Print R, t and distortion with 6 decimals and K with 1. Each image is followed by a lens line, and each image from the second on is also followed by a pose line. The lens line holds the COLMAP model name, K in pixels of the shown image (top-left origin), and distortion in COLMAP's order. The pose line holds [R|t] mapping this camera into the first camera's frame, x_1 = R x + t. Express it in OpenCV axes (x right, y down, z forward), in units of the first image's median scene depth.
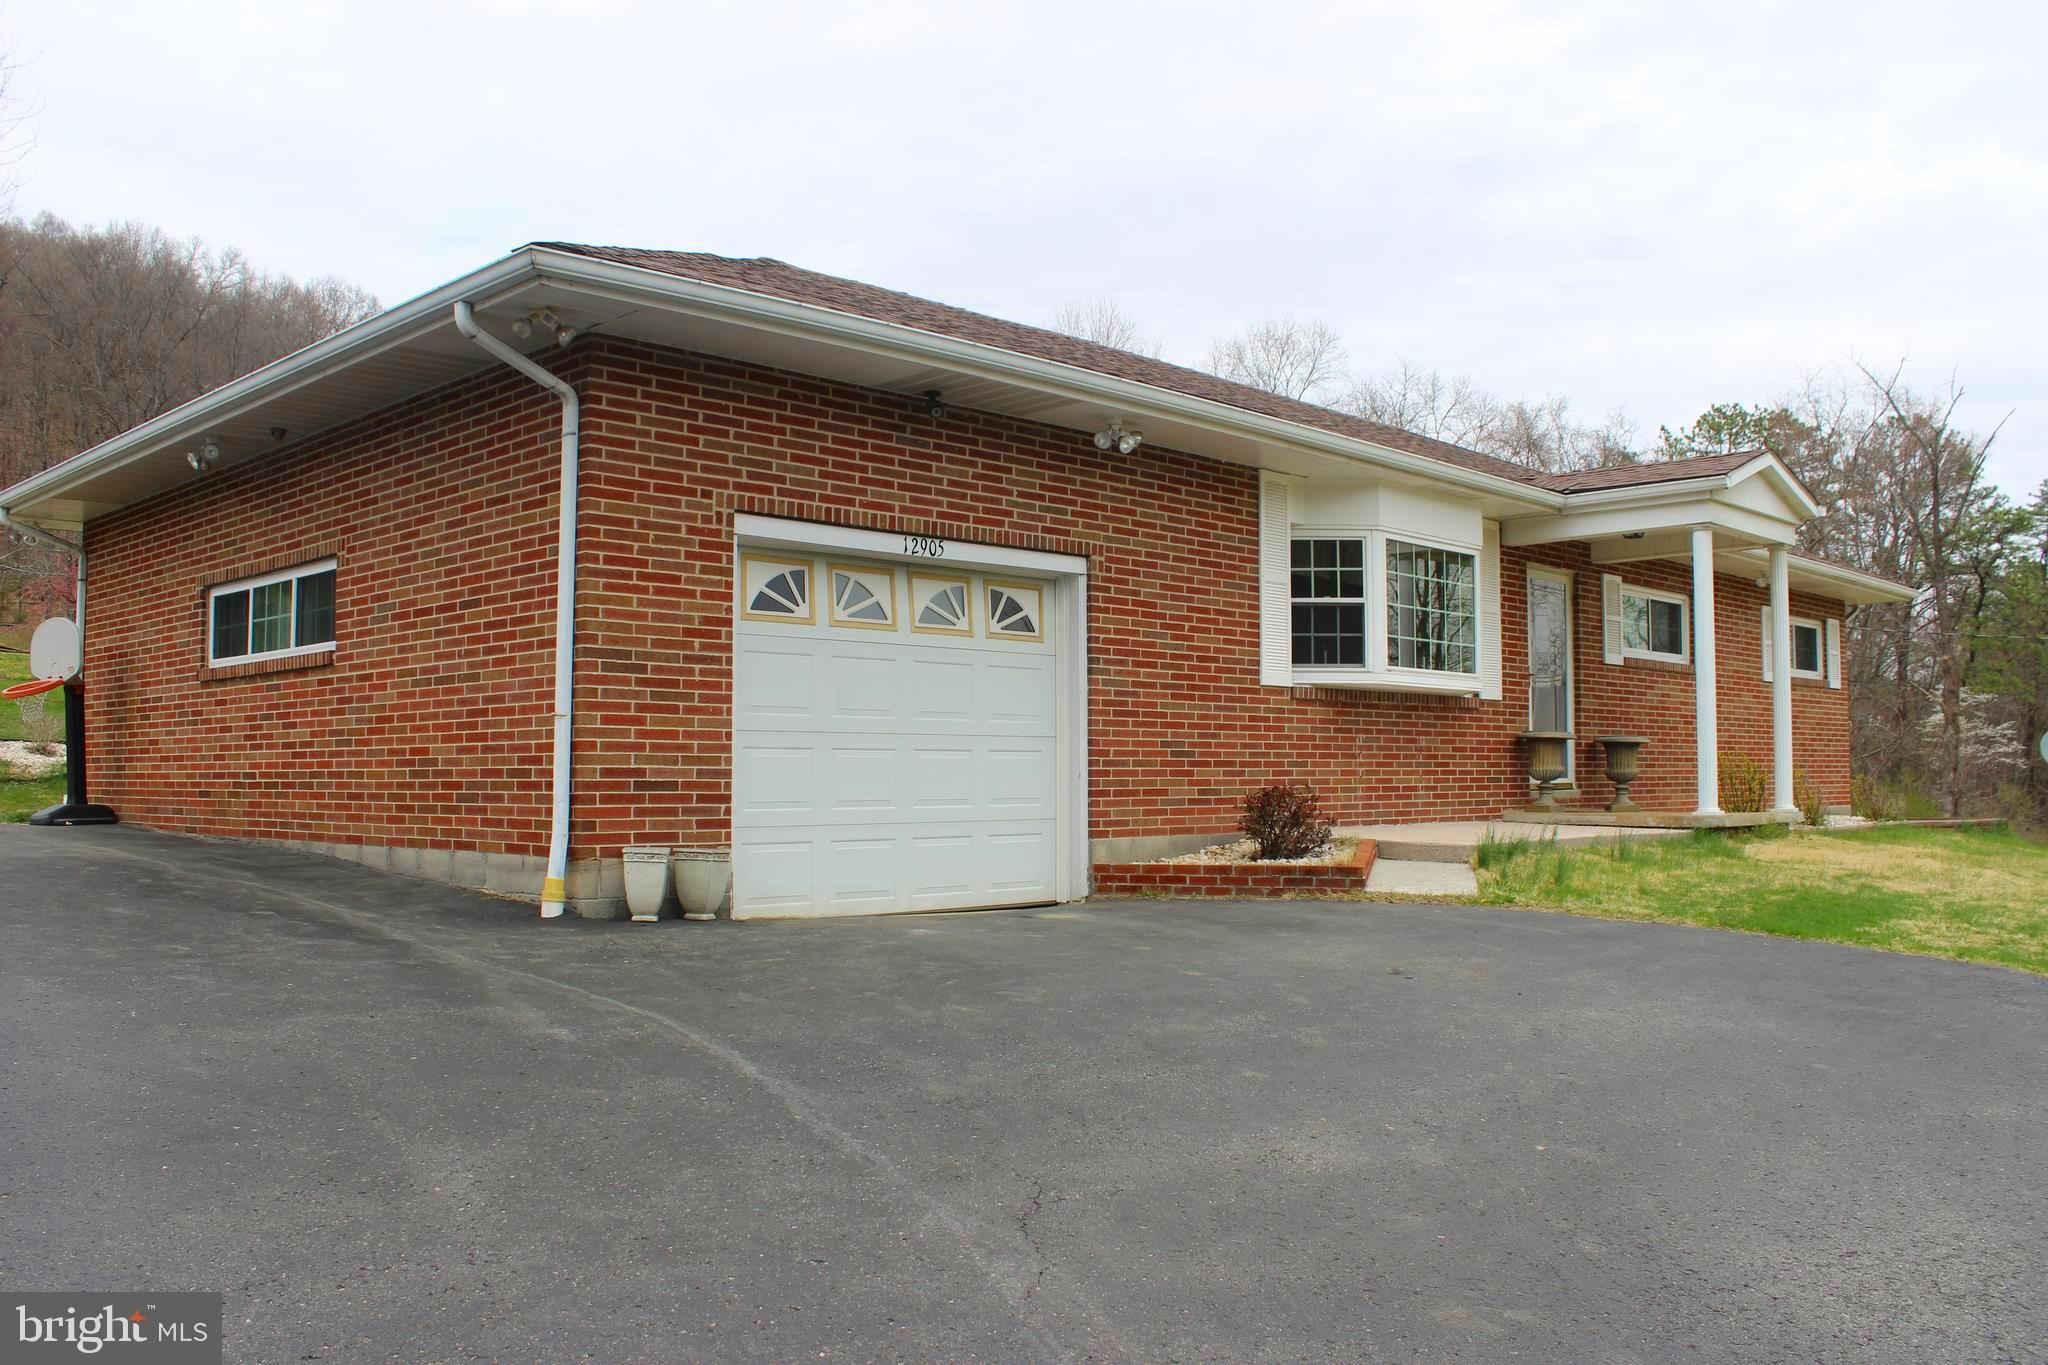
lens RADIAL K [[1723.6, 0, 1027.5], [0, 1723.6, 697.2], [0, 0, 1]] dist [-0.110796, 0.010066]
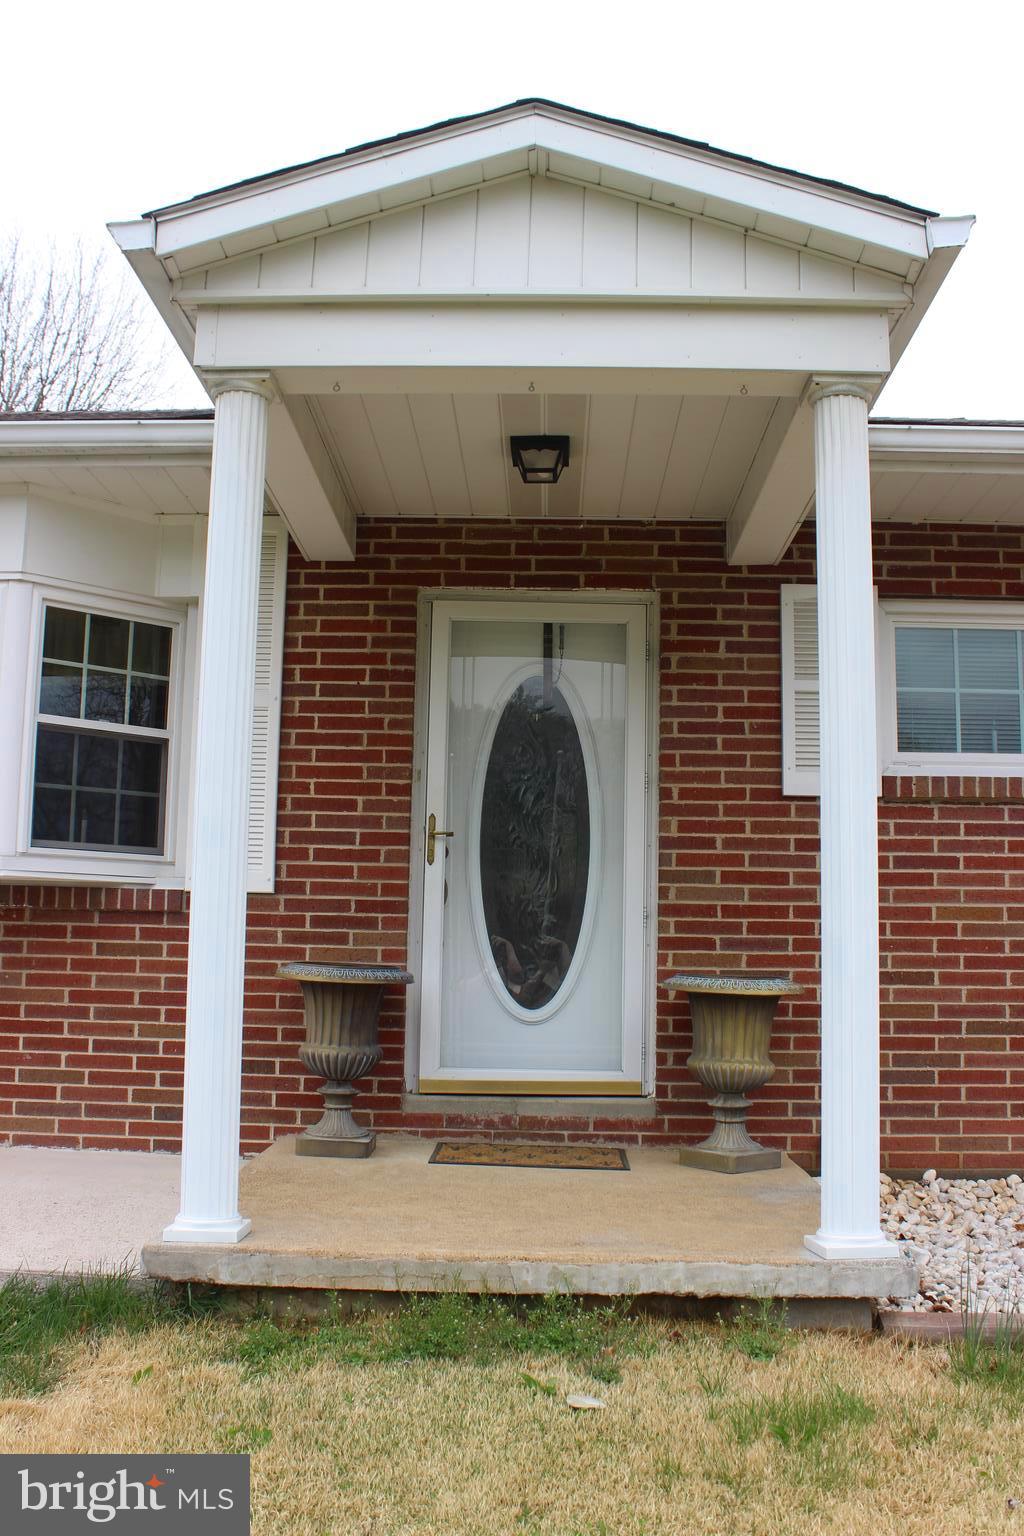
lens RADIAL K [[1373.3, 0, 510.8], [0, 1373.3, 761.5], [0, 0, 1]] dist [-0.102118, 0.028864]
pose [[0.671463, -0.079201, -0.736794, 0.732831], [0.018115, 0.995729, -0.090527, 0.000980], [0.740817, 0.047439, 0.670030, 0.979120]]
